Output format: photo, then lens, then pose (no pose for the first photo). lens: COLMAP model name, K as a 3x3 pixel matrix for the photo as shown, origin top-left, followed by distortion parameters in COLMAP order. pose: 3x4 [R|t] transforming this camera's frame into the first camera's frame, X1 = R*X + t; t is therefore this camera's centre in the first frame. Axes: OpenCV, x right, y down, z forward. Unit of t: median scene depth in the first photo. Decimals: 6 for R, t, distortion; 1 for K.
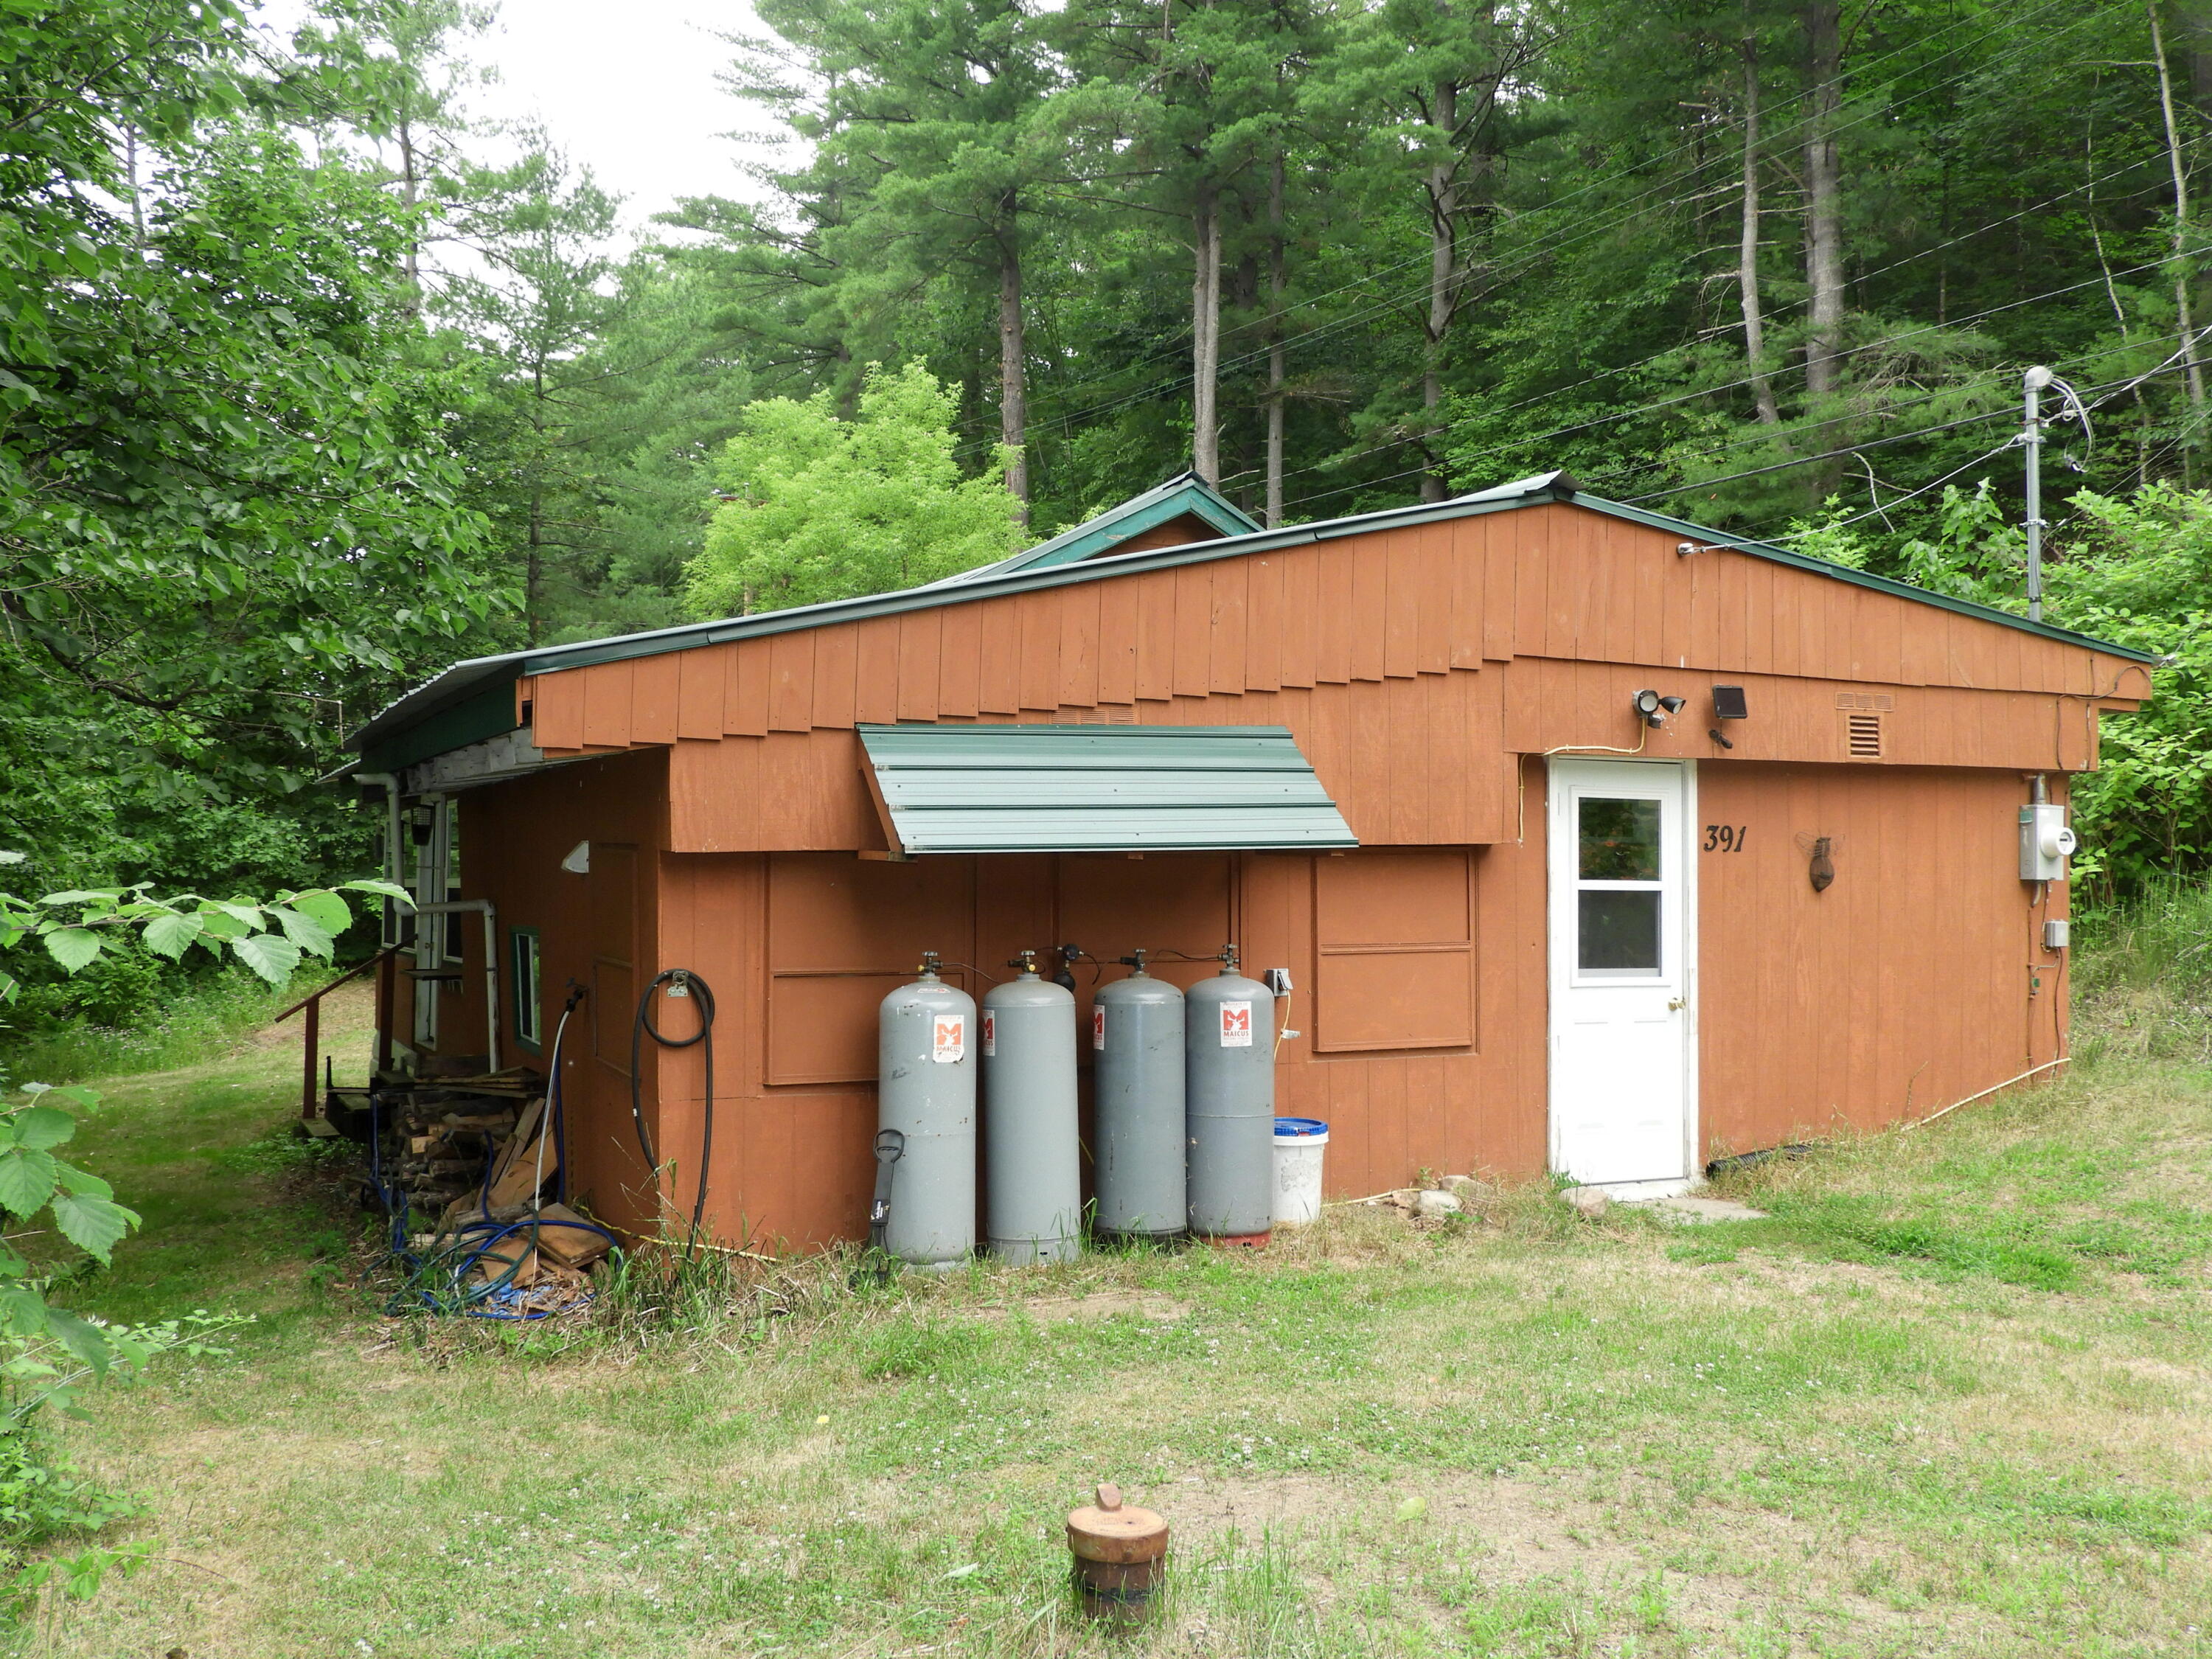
lens RADIAL K [[1941.9, 0, 1106.4], [0, 1941.9, 834.8], [0, 0, 1]] dist [0.002991, 0.001967]
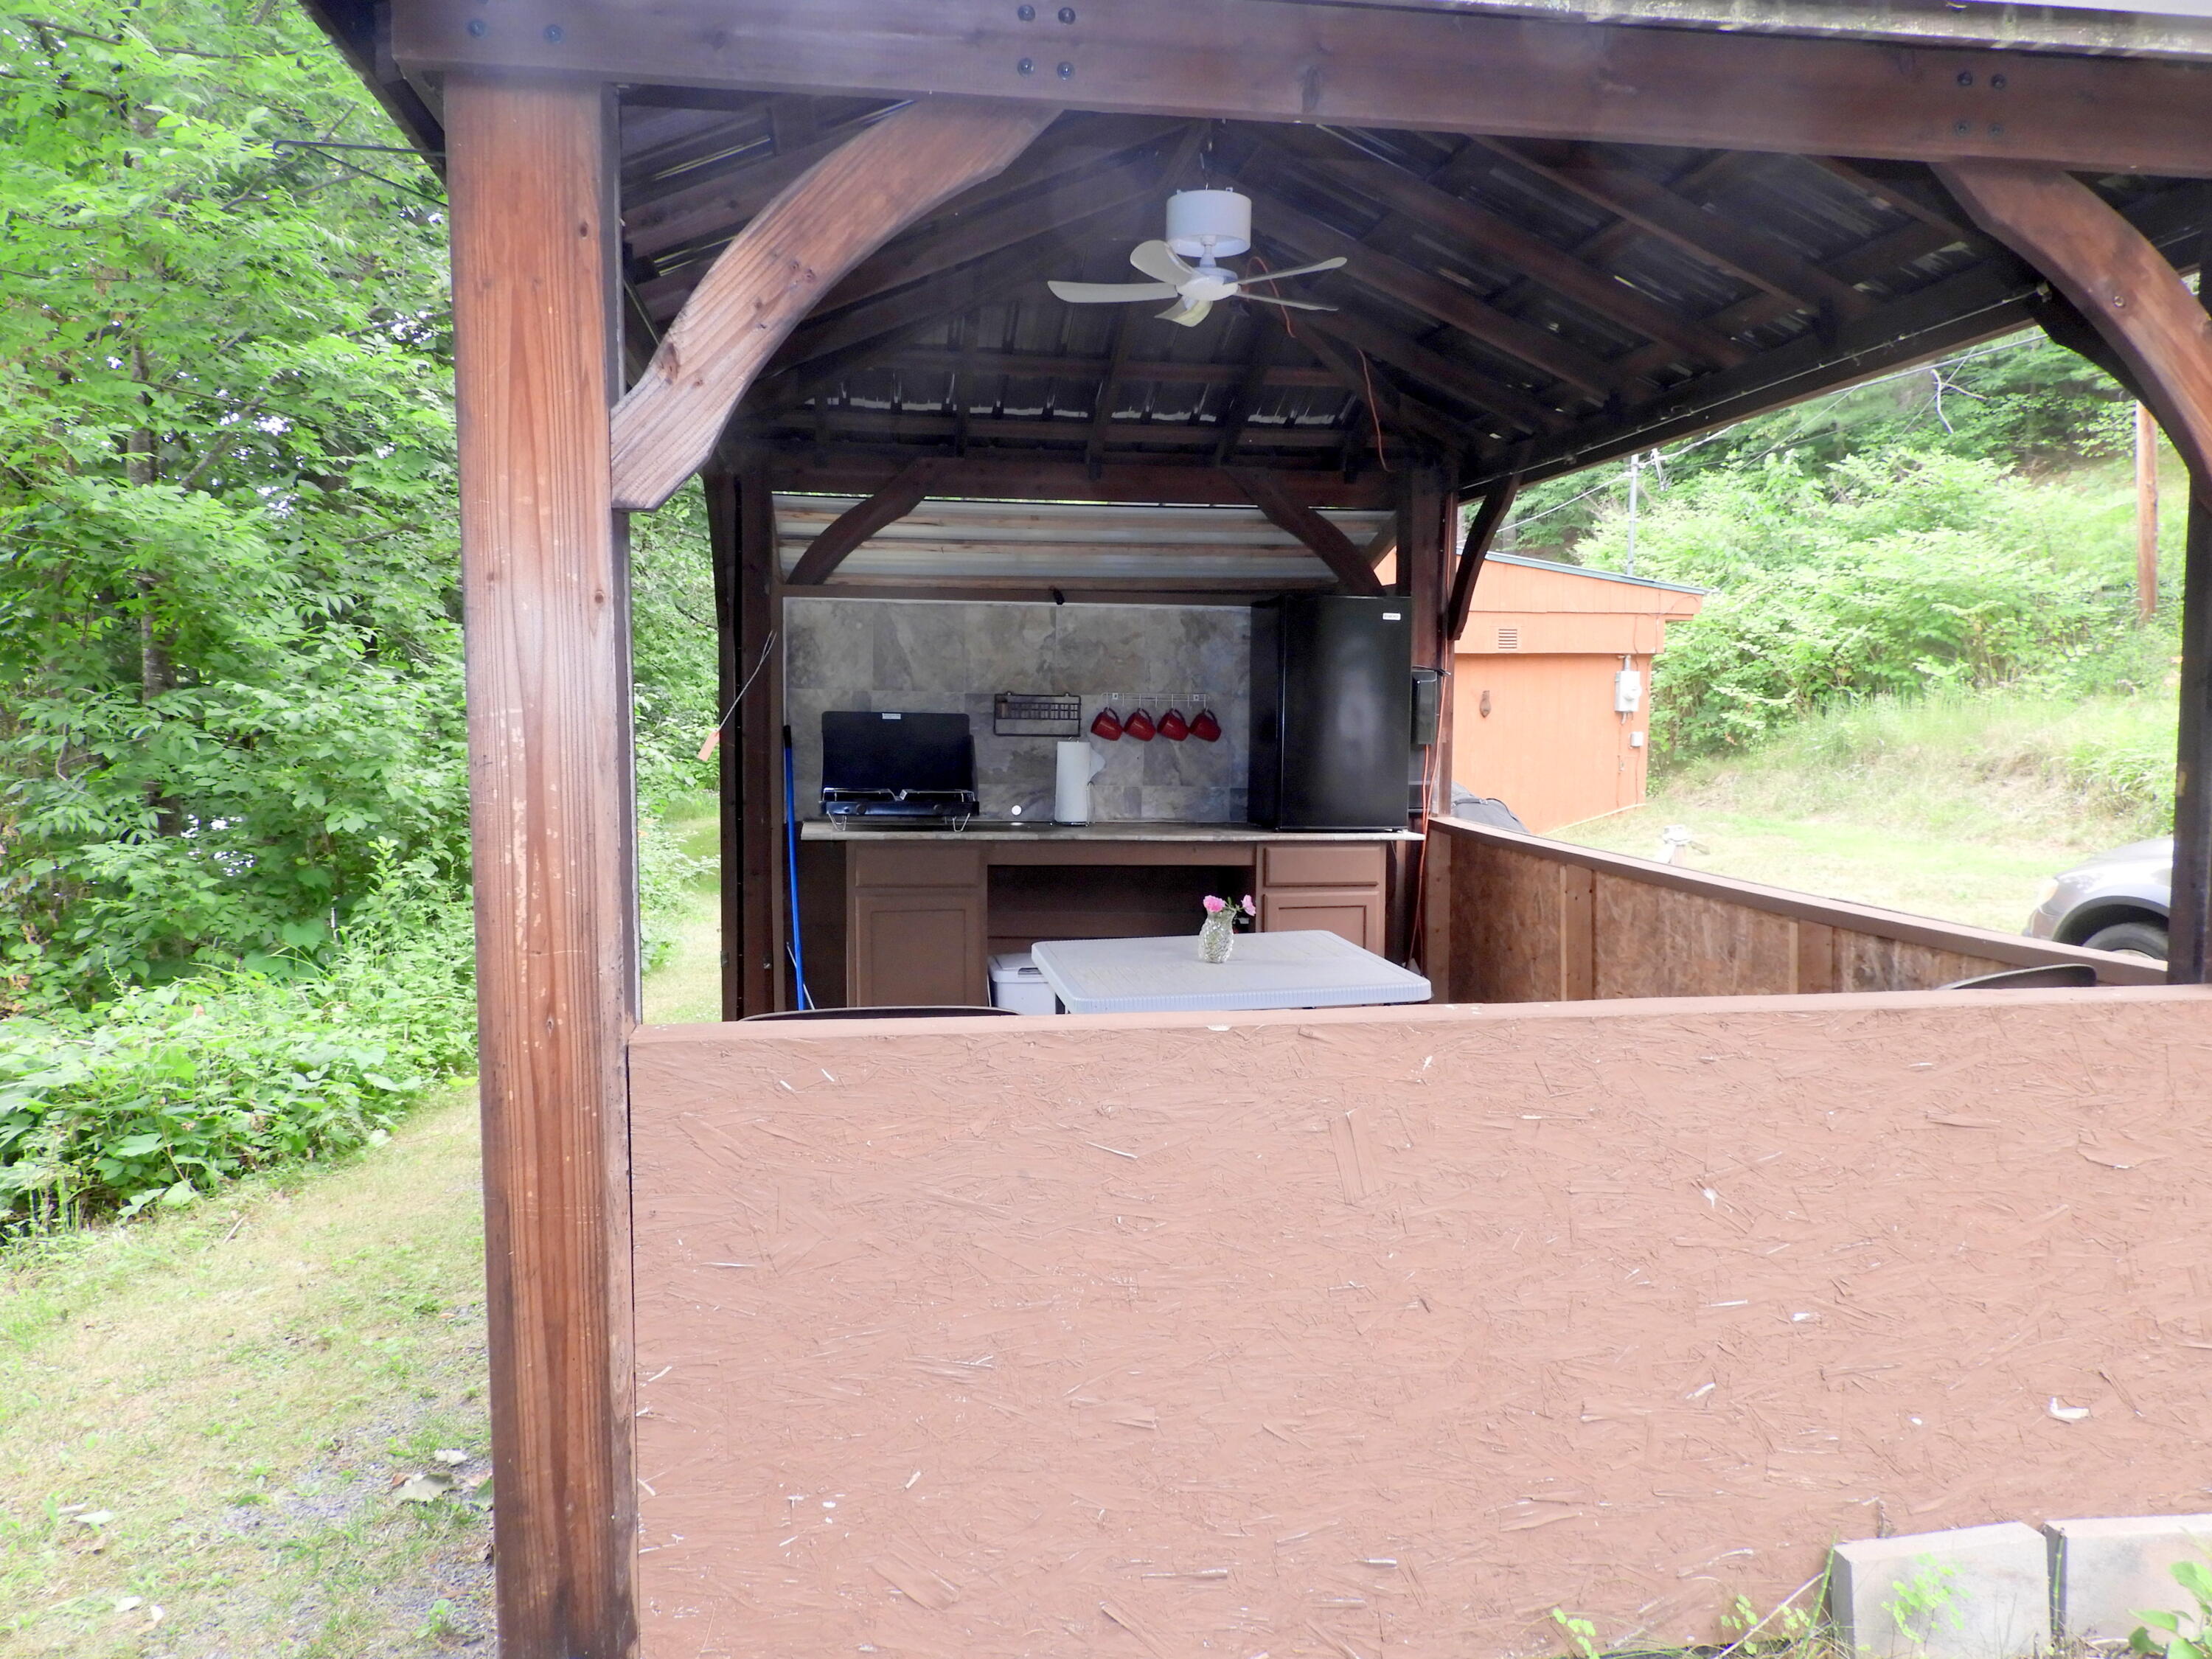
lens RADIAL K [[1561.8, 0, 1105.6], [0, 1561.8, 827.6], [0, 0, 1]] dist [0.004459, -0.000019]
pose [[0.973542, 0.014959, -0.228019, 0.331373], [0.009469, 0.994357, 0.105660, -0.029655], [0.228313, -0.105023, 0.967907, -0.613285]]
